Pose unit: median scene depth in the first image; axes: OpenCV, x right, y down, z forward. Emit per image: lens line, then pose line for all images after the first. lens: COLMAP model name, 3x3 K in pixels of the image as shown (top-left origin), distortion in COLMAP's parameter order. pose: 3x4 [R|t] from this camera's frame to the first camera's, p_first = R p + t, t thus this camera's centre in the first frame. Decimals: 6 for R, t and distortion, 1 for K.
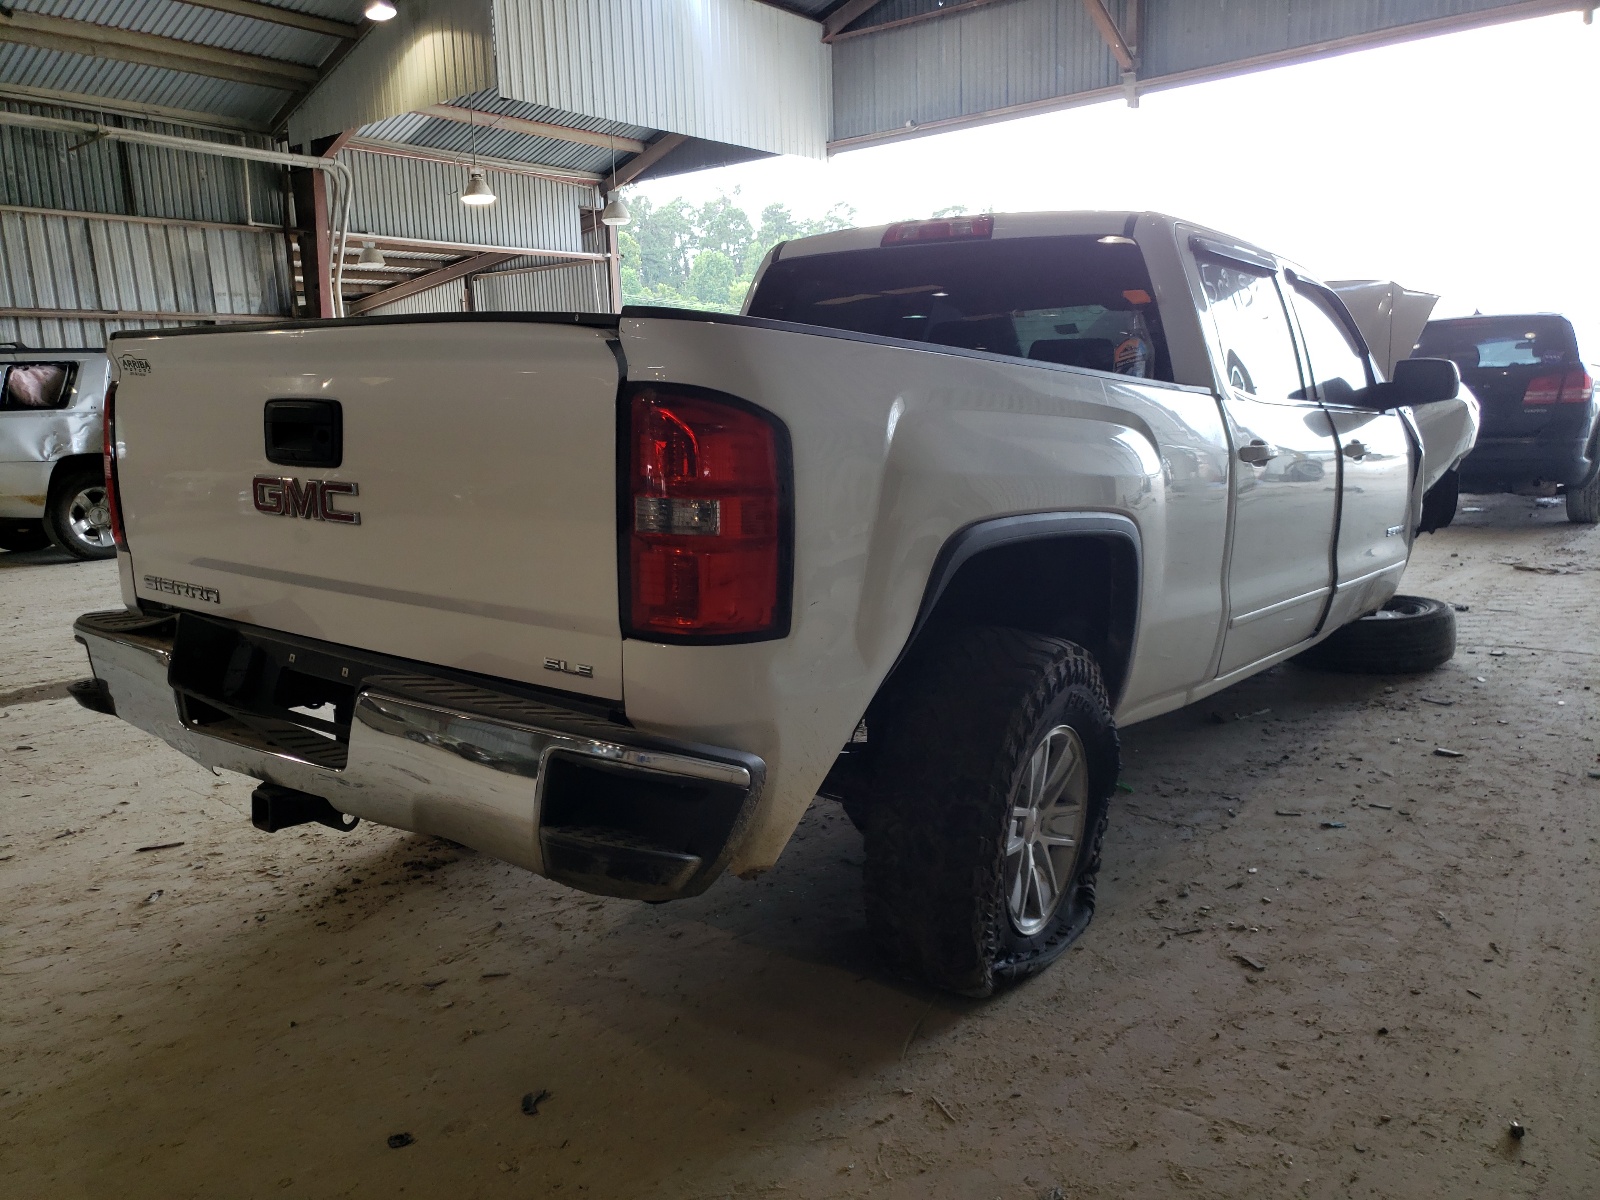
lens RADIAL K [[1212.5, 0, 800.0], [0, 1212.5, 600.0], [0, 0, 1]] dist [-0.002582, -0.001374]
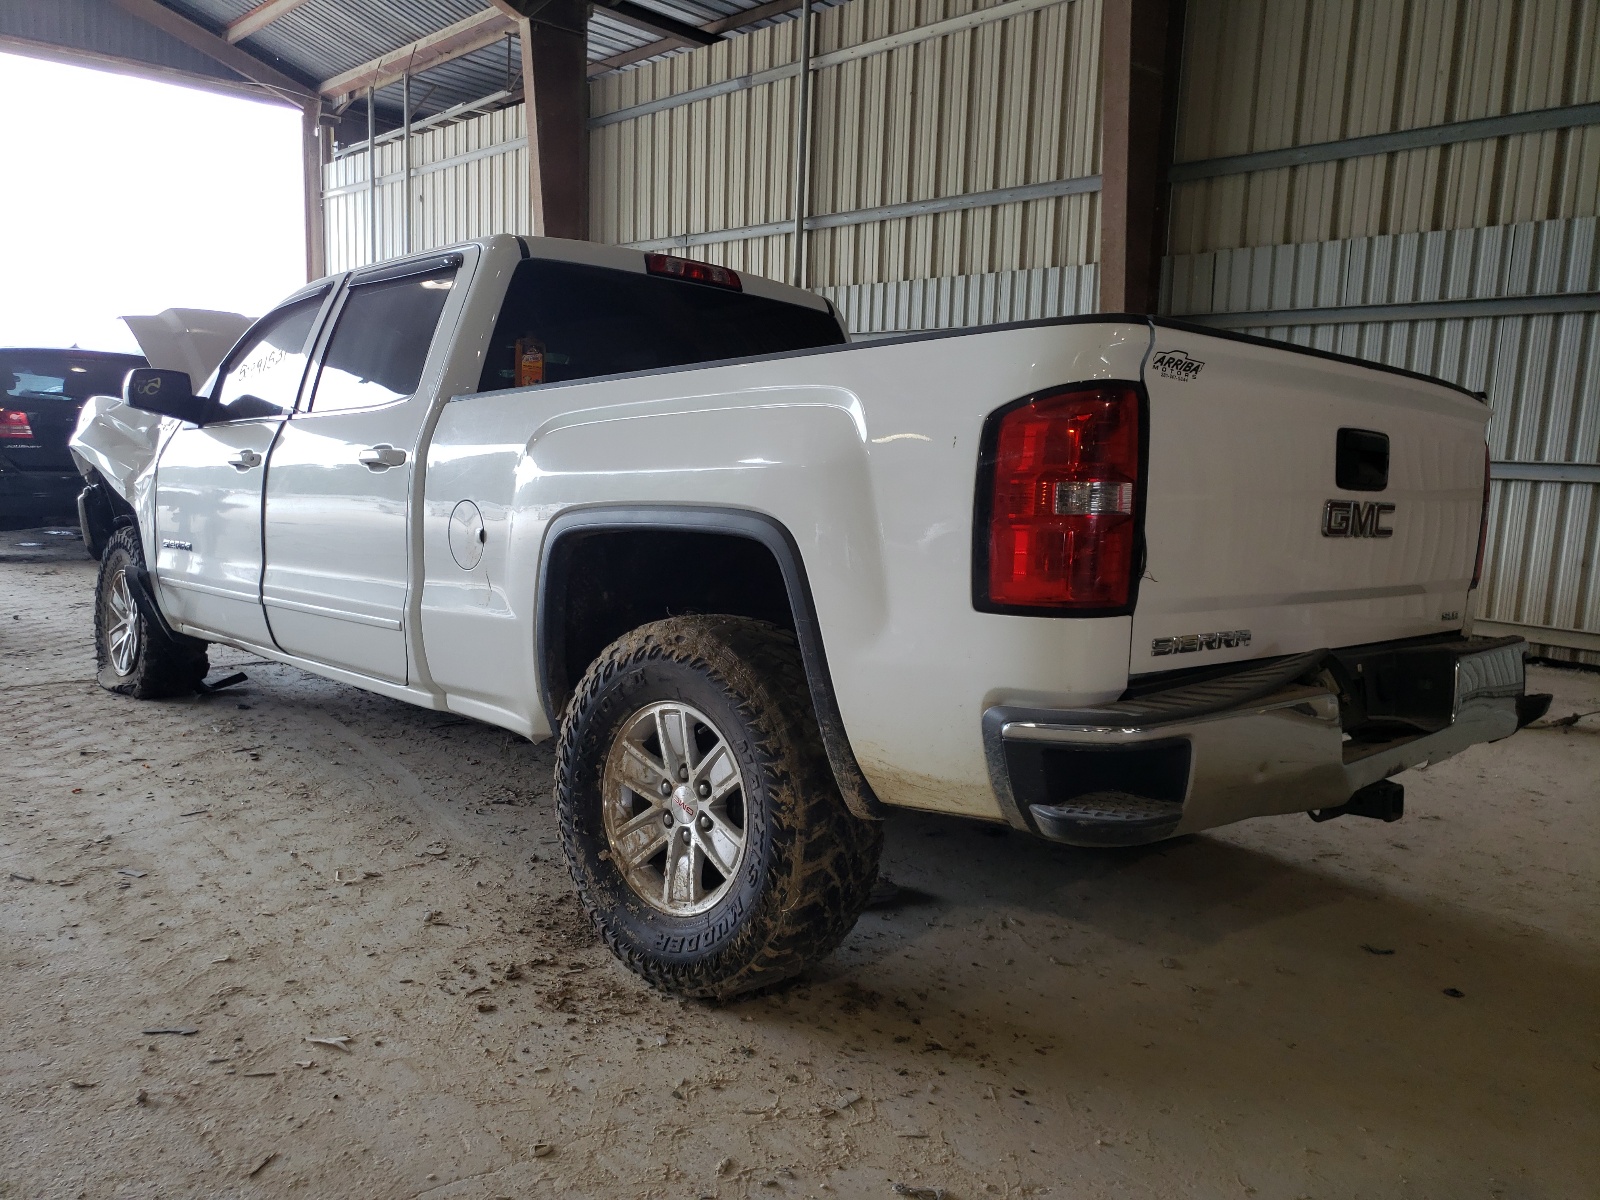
lens RADIAL K [[1212.5, 0, 800.0], [0, 1212.5, 600.0], [0, 0, 1]] dist [-0.002582, -0.001374]
pose [[0.193035, -0.105491, 0.975504, -1.590151], [0.121284, 0.989145, 0.082966, -0.164303], [-0.973667, 0.102297, 0.203734, 1.279155]]
